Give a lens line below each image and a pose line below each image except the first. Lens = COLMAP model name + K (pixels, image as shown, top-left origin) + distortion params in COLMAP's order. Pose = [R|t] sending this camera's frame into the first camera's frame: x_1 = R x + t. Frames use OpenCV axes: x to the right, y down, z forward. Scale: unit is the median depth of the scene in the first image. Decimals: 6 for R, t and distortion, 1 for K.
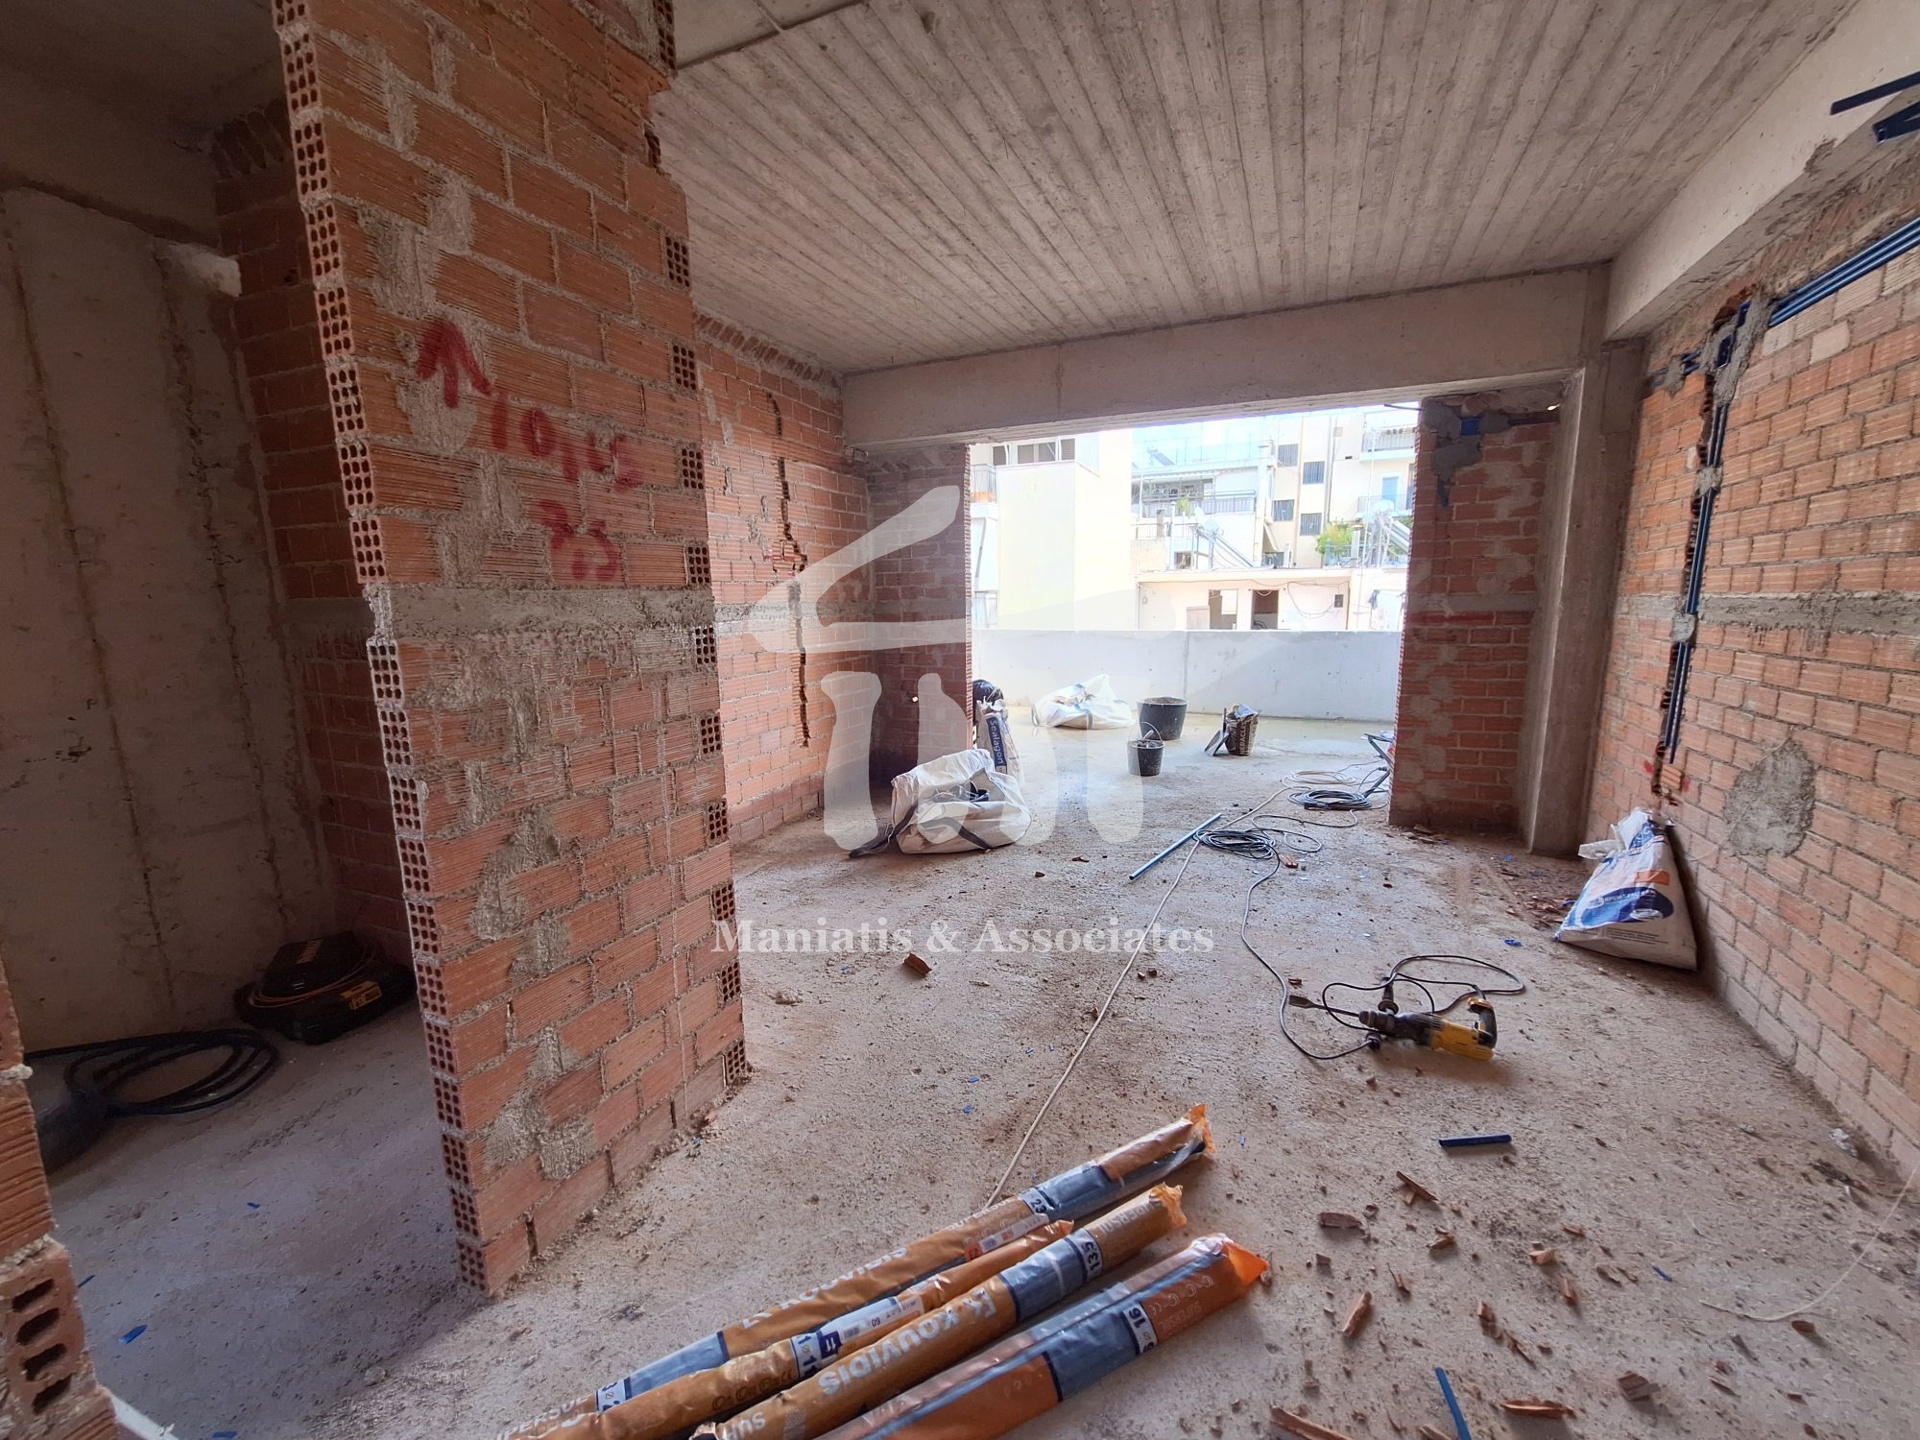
lens RADIAL K [[768.4, 0, 970.1], [0, 768.4, 731.5], [0, 0, 1]] dist [0.000876, 0.000588]
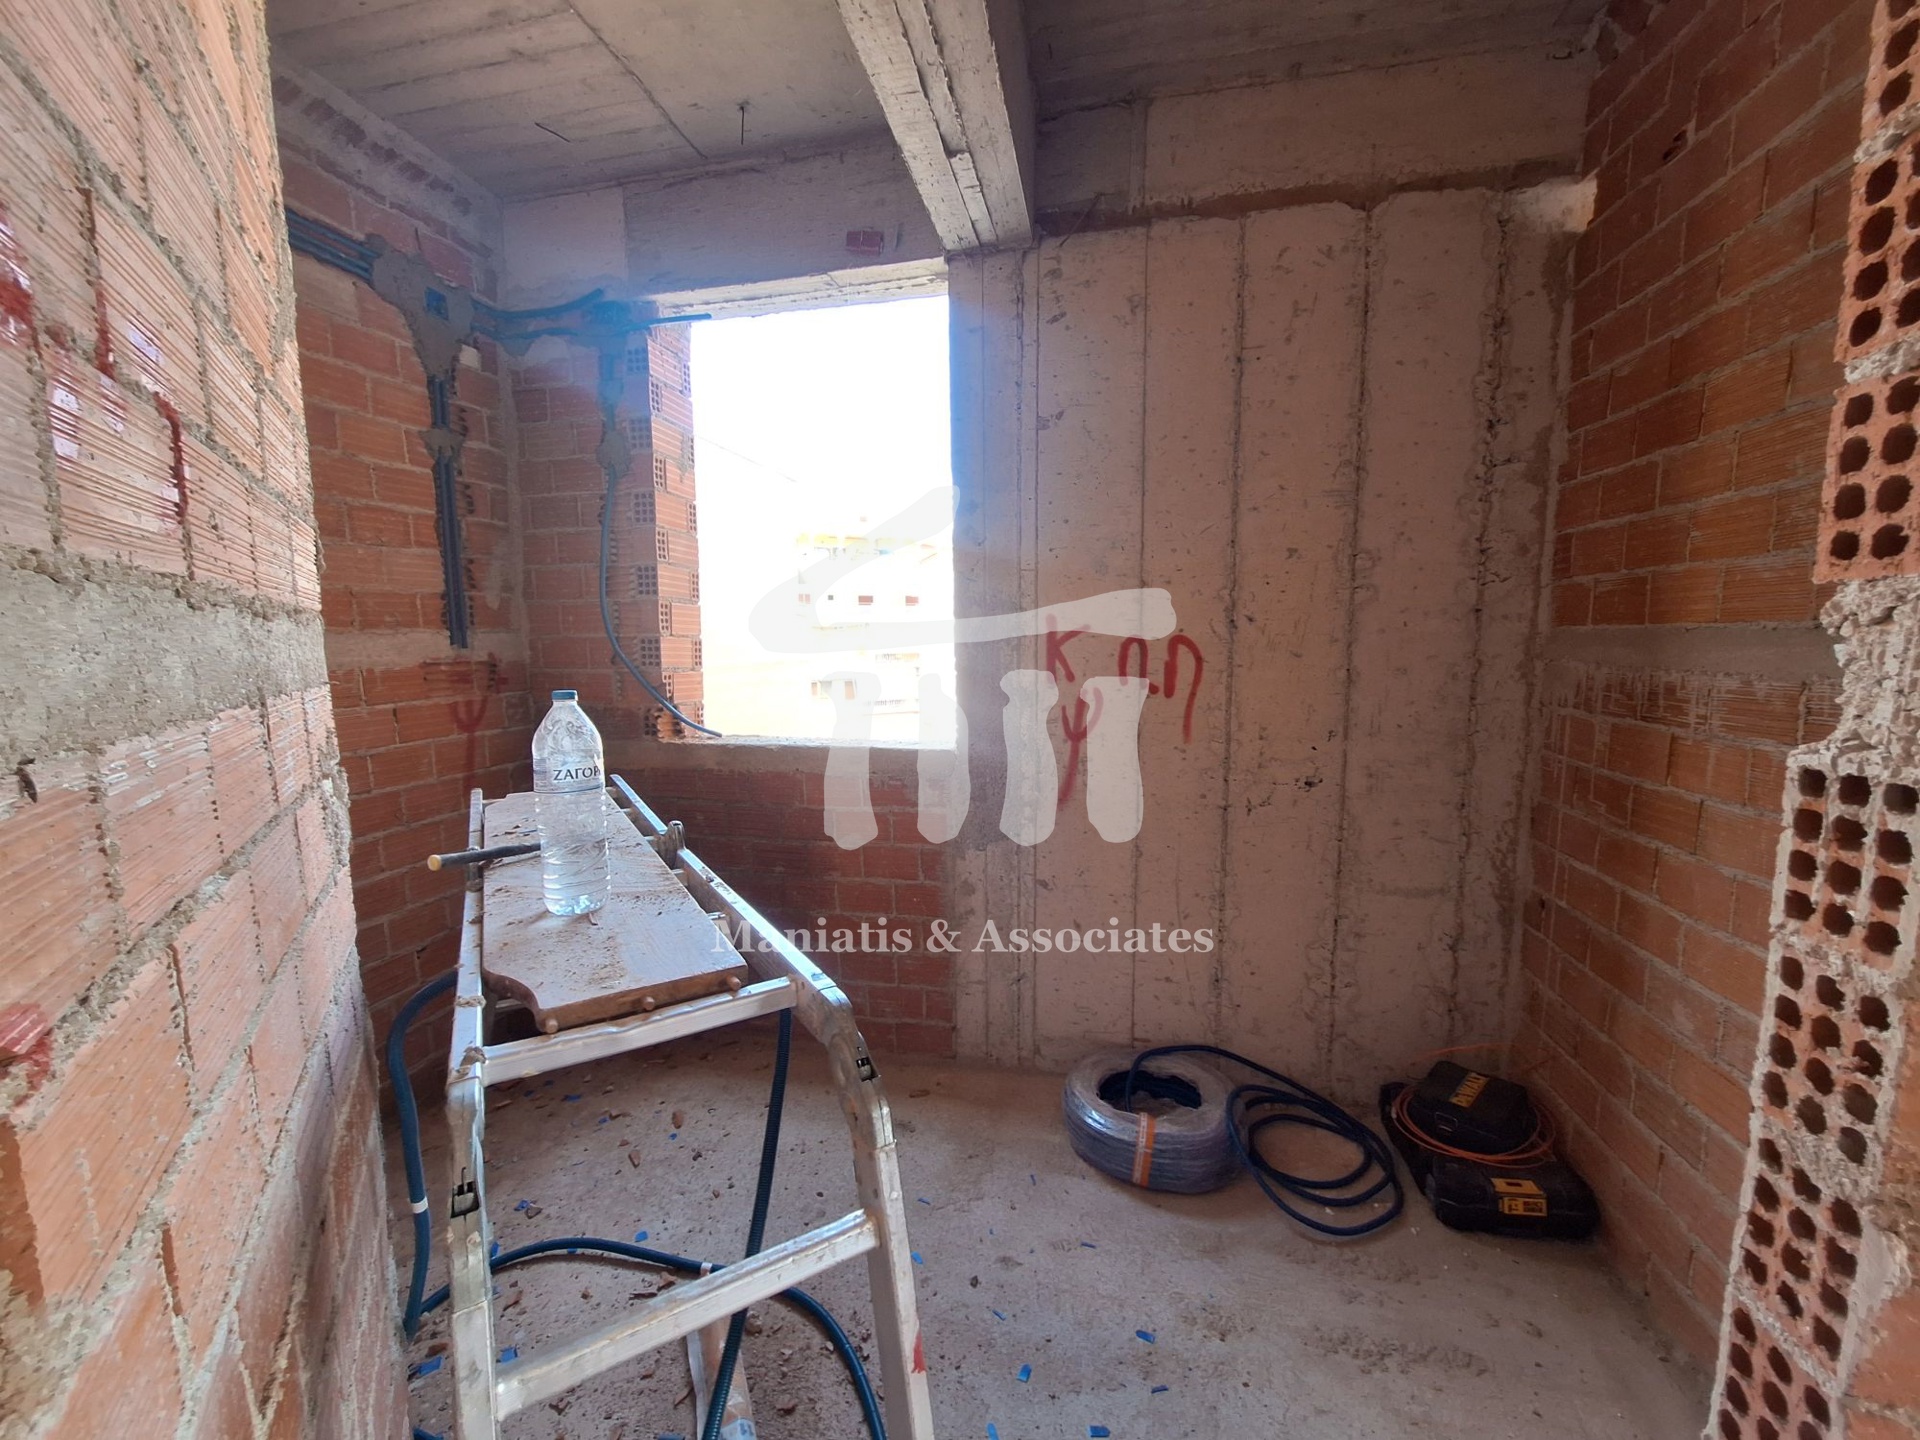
lens RADIAL K [[759.9, 0, 960.0], [0, 759.9, 720.0], [0, 0, 1]] dist [-0.001486, -0.000141]
pose [[0.206714, 0.122387, -0.970717, -0.326025], [-0.168537, 0.981769, 0.087891, -0.059765], [0.963776, 0.145433, 0.223572, 0.344052]]
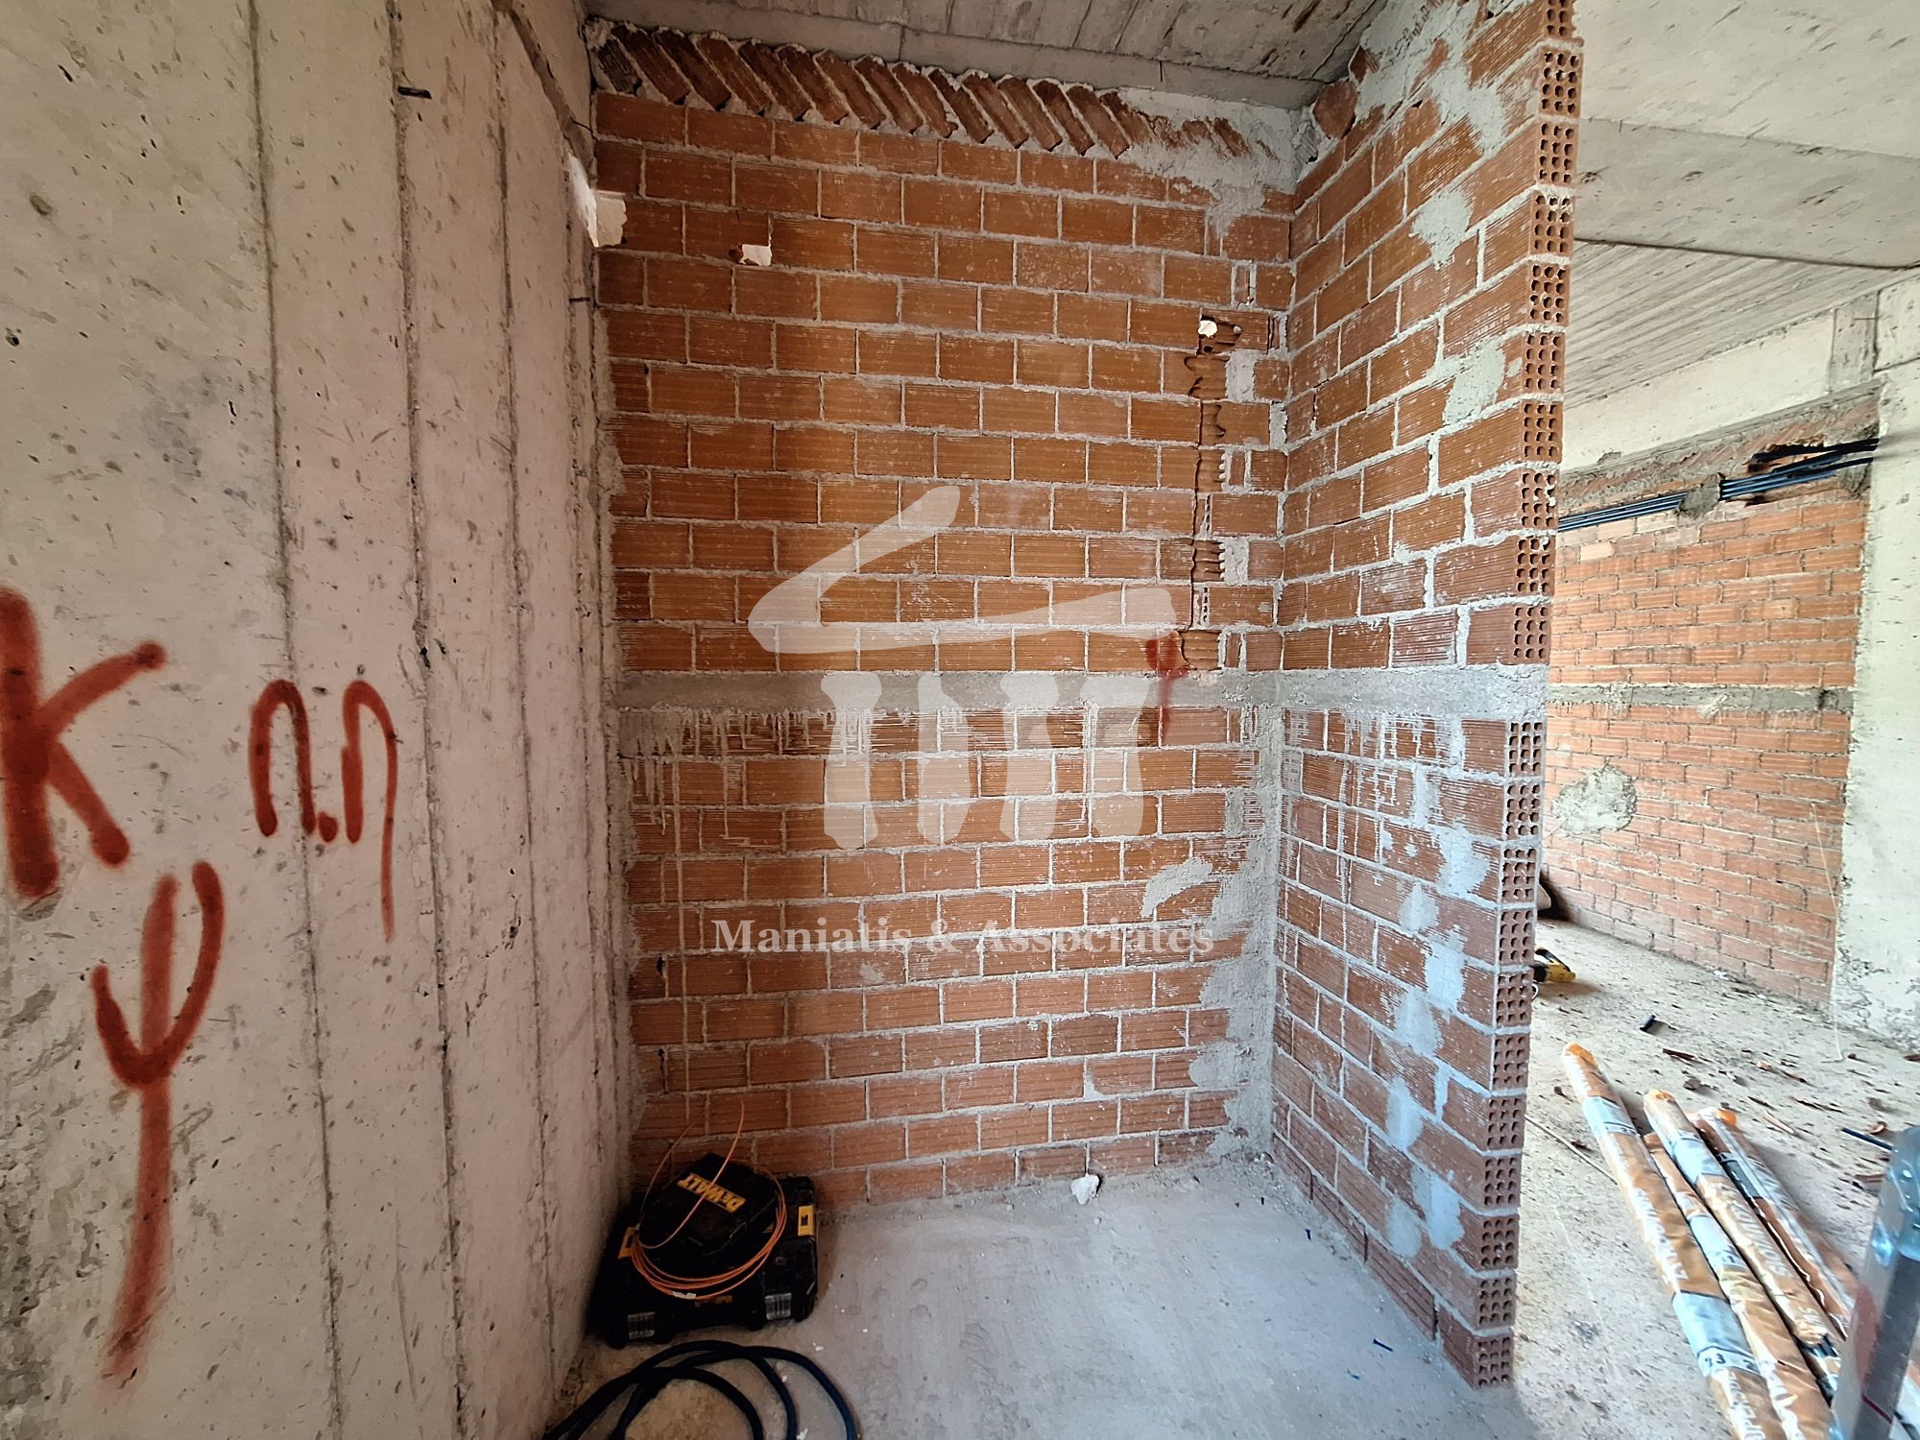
lens RADIAL K [[764.2, 0, 960.0], [0, 764.2, 720.0], [0, 0, 1]] dist [-0.000389, -0.000046]
pose [[0.838057, -0.016095, 0.545344, -1.199212], [0.082036, 0.991918, -0.096793, -0.045496], [-0.539379, 0.125857, 0.832605, 0.328420]]
